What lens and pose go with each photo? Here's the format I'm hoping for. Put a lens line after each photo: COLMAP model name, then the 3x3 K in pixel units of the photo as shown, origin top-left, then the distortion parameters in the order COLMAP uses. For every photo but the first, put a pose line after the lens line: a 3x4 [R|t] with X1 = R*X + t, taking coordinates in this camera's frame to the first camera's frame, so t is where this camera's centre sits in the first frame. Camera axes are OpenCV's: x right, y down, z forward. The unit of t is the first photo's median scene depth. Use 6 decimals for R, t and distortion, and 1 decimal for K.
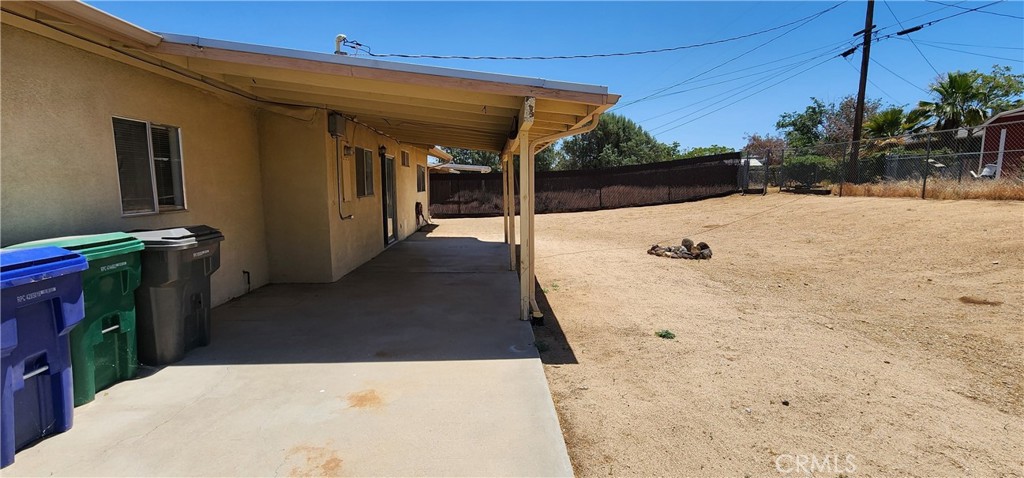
lens RADIAL K [[431.8, 0, 503.7], [0, 431.8, 236.0], [0, 0, 1]] dist [0.015271, 0.001689]
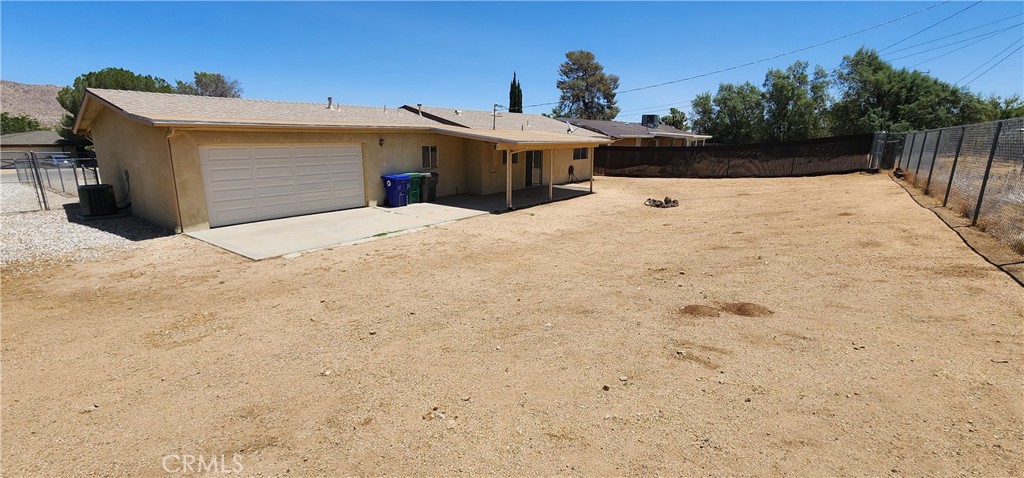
lens RADIAL K [[431.8, 0, 516.9], [0, 431.8, 237.1], [0, 0, 1]] dist [0.015271, 0.001689]
pose [[0.778280, 0.152133, -0.609209, 2.594076], [-0.088401, 0.987090, 0.133563, -0.033833], [0.621664, -0.050094, 0.781681, -1.820823]]
